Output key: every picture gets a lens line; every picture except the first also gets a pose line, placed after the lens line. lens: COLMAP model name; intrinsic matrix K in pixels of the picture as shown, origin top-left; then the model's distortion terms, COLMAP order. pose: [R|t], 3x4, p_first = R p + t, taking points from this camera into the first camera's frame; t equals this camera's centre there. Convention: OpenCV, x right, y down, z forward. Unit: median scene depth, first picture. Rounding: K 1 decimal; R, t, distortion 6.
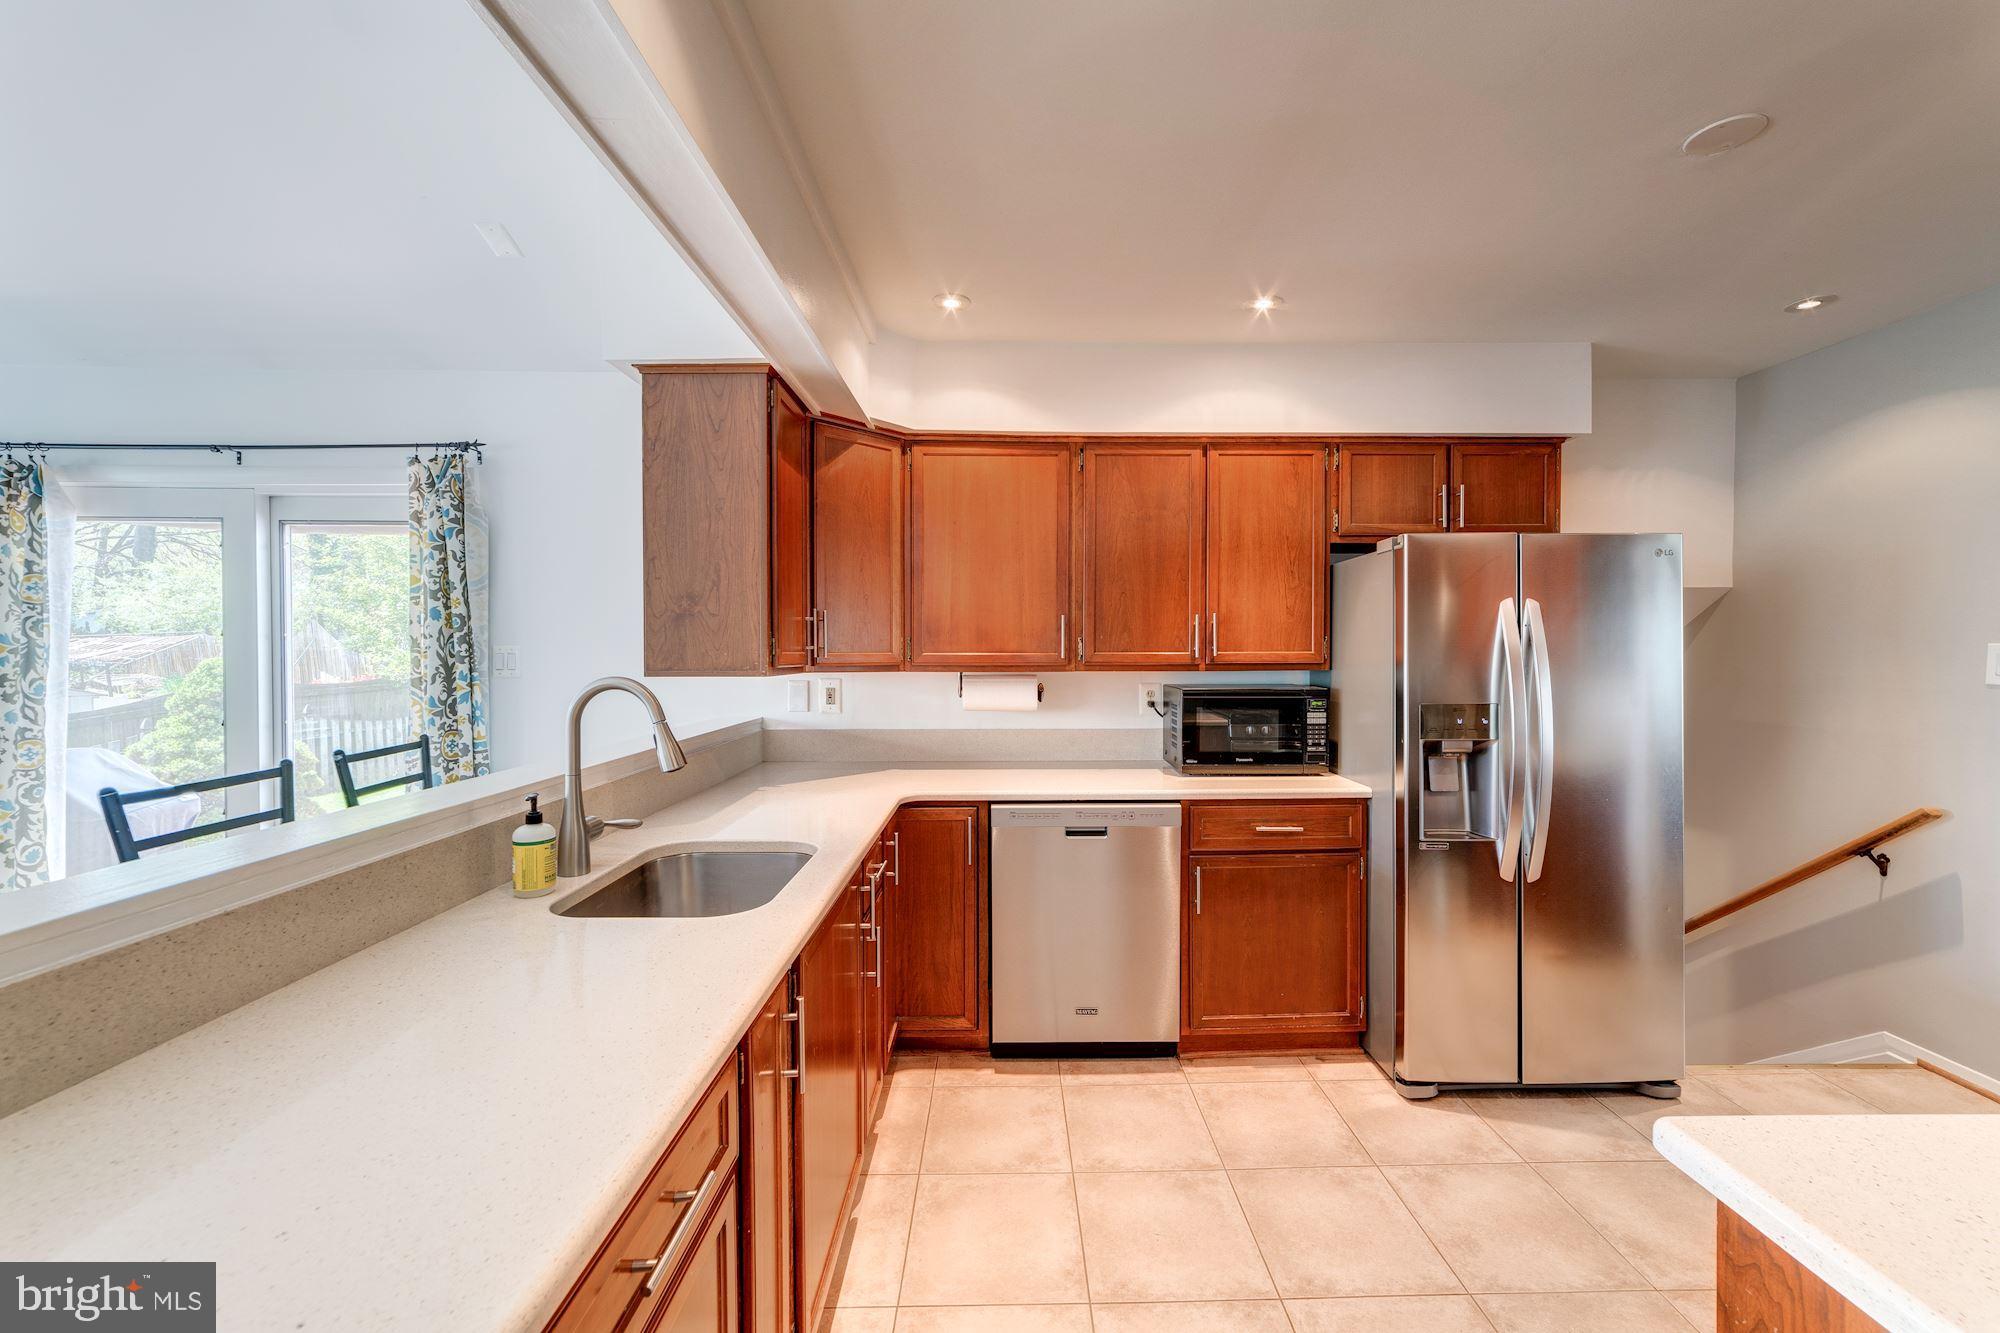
lens RADIAL K [[751.0, 0, 1038.2], [0, 751.0, 655.3], [0, 0, 1]] dist [-0.003672, -0.000035]
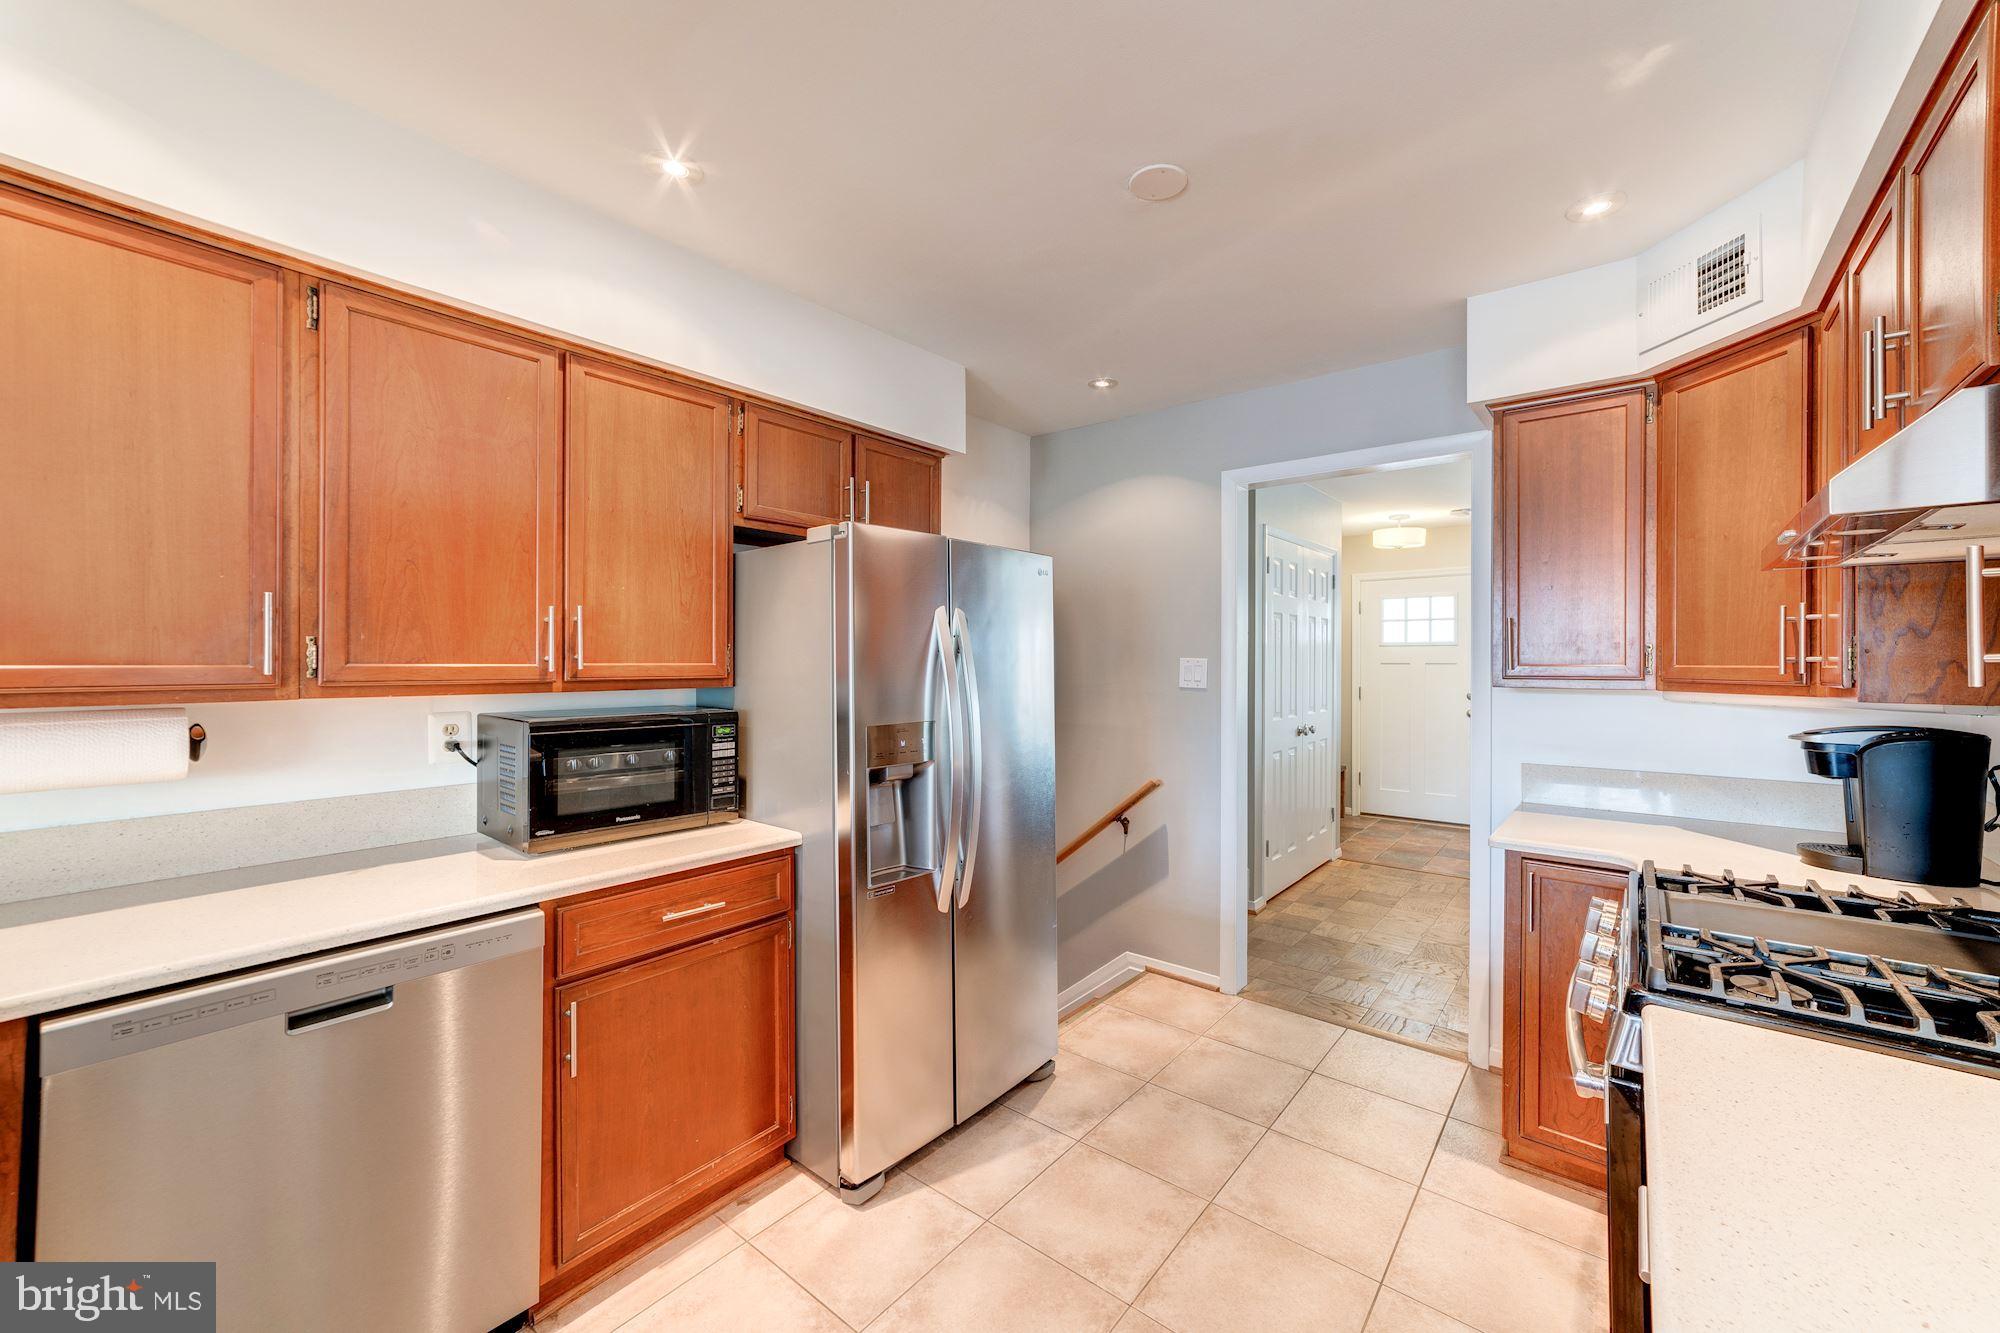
lens RADIAL K [[768.0, 0, 1001.4], [0, 768.0, 660.4], [0, 0, 1]] dist [-0.017487, 0.014011]
pose [[0.658311, 0.004119, 0.752735, -0.032274], [-0.000043, 0.999985, -0.005434, -0.003349], [-0.752746, 0.003545, 0.658301, 0.272007]]
